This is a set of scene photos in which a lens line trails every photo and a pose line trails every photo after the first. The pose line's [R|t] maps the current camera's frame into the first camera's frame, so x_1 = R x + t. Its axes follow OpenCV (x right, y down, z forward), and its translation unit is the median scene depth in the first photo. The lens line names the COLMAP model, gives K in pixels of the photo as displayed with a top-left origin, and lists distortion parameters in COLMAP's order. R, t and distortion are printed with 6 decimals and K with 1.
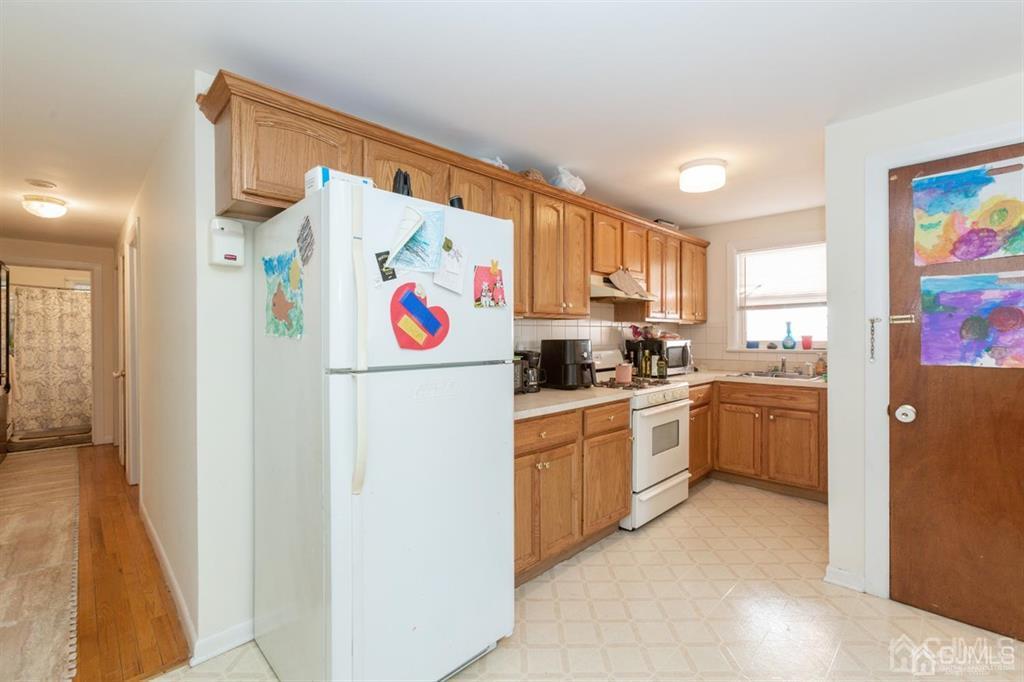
lens RADIAL K [[446.7, 0, 513.5], [0, 446.7, 338.9], [0, 0, 1]] dist [-0.004227, 0.000888]
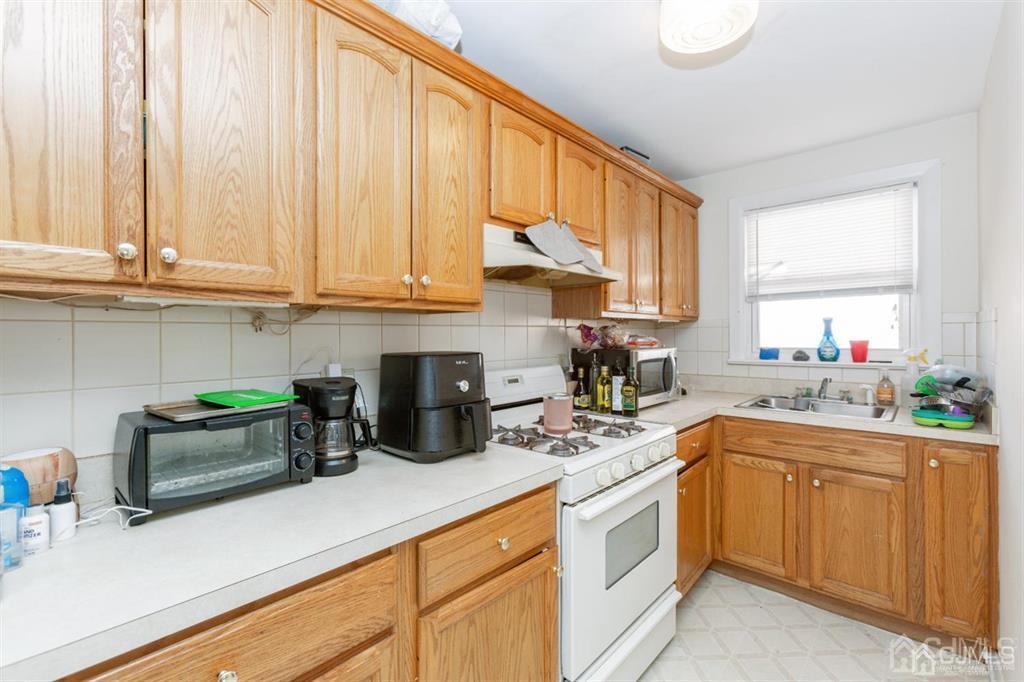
lens RADIAL K [[446.7, 0, 517.0], [0, 446.7, 337.7], [0, 0, 1]] dist [-0.004227, 0.000888]
pose [[0.998658, -0.004235, 0.051617, 0.154901], [0.004436, 0.999983, -0.003763, -0.010745], [-0.051600, 0.003987, 0.998660, 0.422391]]
